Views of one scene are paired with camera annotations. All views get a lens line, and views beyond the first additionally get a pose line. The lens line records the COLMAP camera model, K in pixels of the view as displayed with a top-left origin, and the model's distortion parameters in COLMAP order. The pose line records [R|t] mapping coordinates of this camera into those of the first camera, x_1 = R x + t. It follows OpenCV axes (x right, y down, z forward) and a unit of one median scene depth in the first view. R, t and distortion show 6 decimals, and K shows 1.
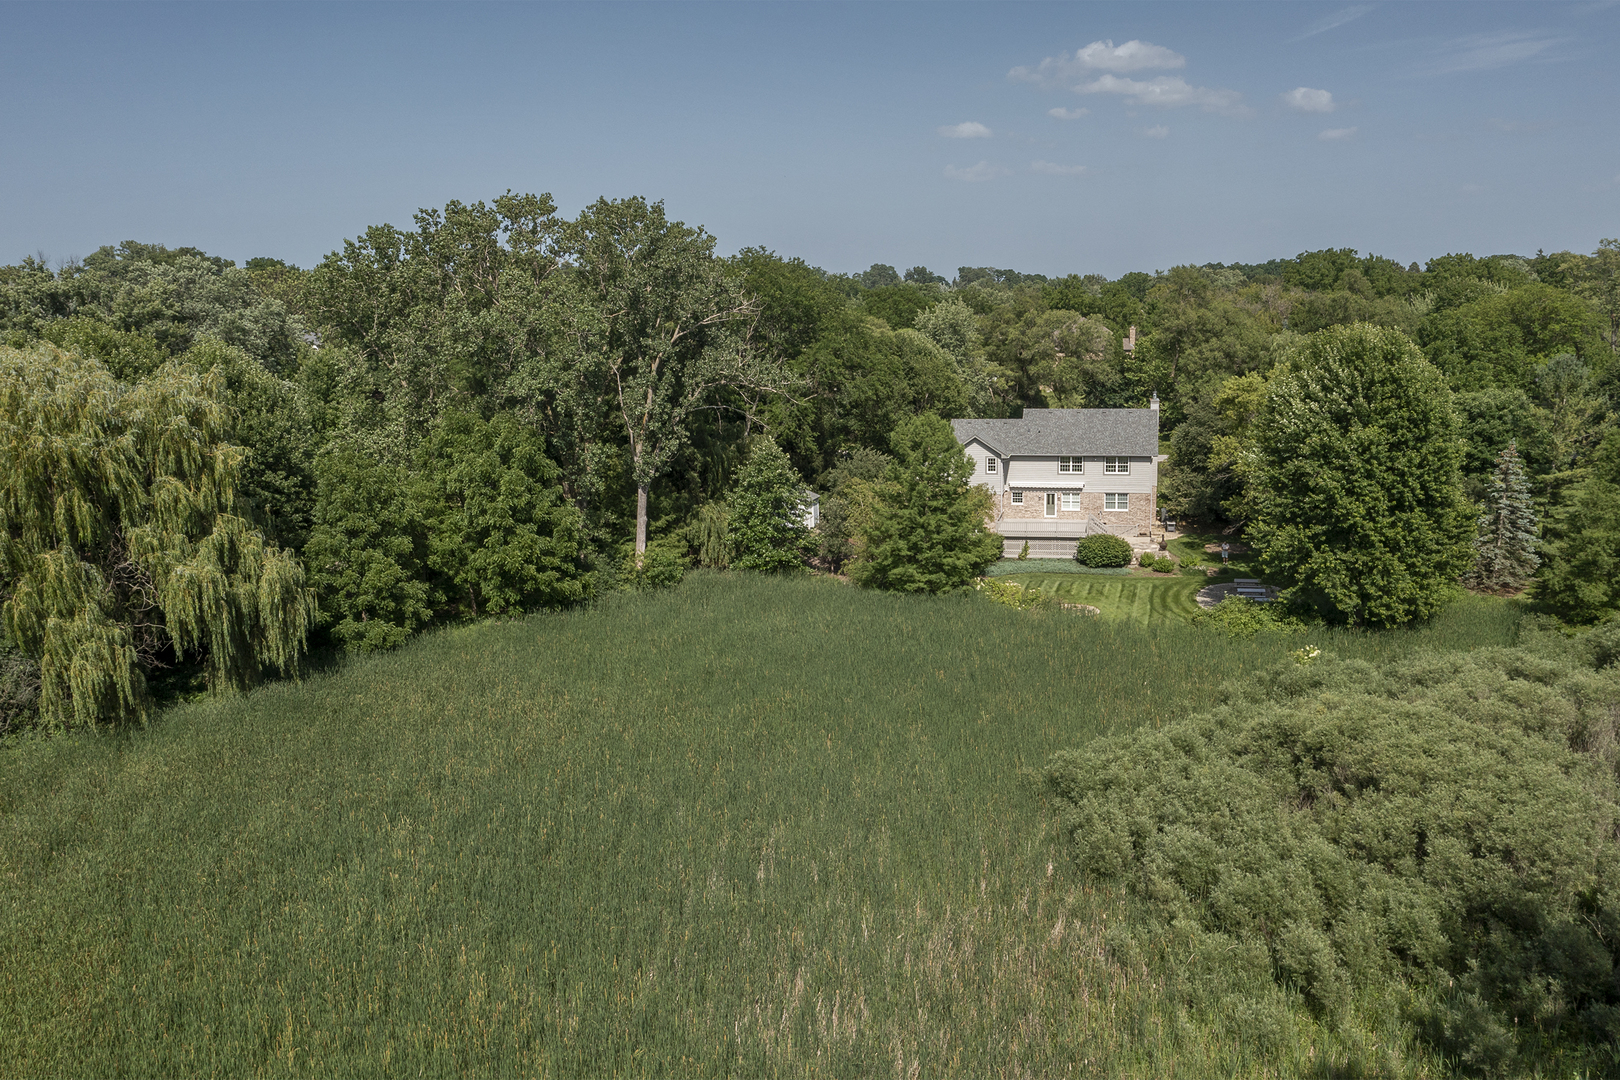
lens RADIAL K [[1310.5, 0, 810.0], [0, 1310.5, 540.0], [0, 0, 1]] dist [-0.001875, -0.001993]
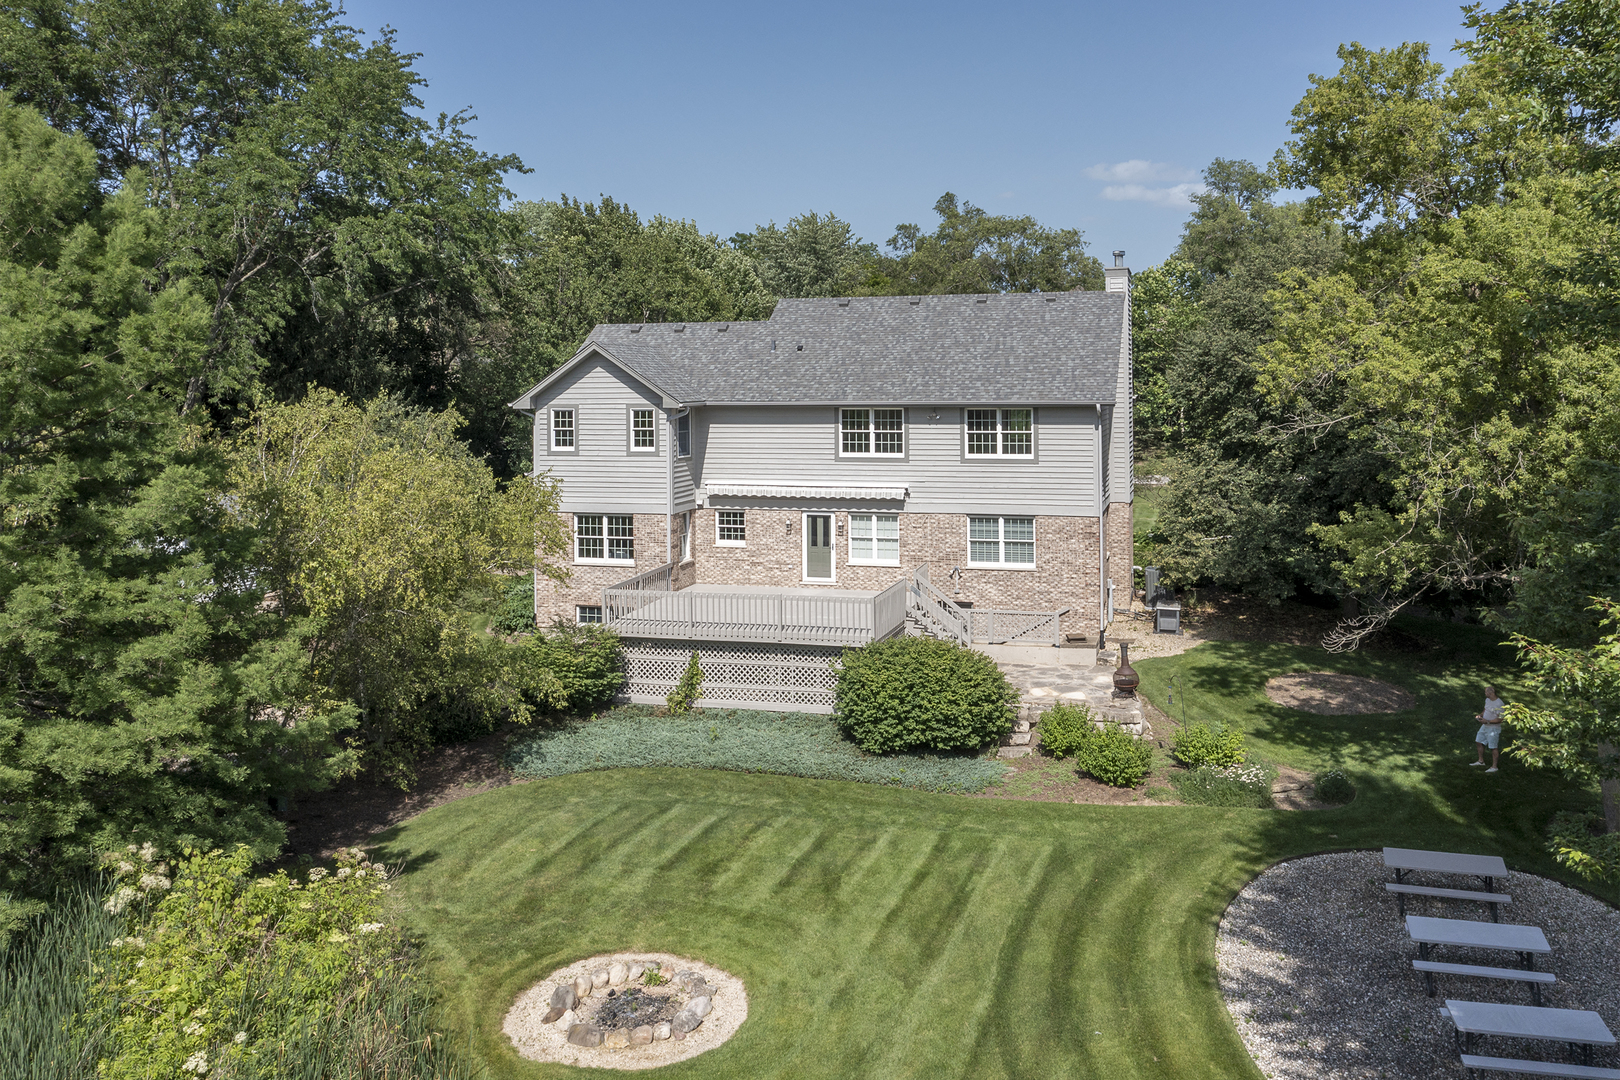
lens RADIAL K [[1312.3, 0, 810.3], [0, 1312.3, 405.3], [0, 0, 1]] dist [-0.000775, -0.000856]
pose [[0.998127, 0.012490, -0.059896, 0.205560], [-0.021862, 0.987121, -0.158472, -0.008716], [0.057145, 0.159484, 0.985545, 0.657691]]
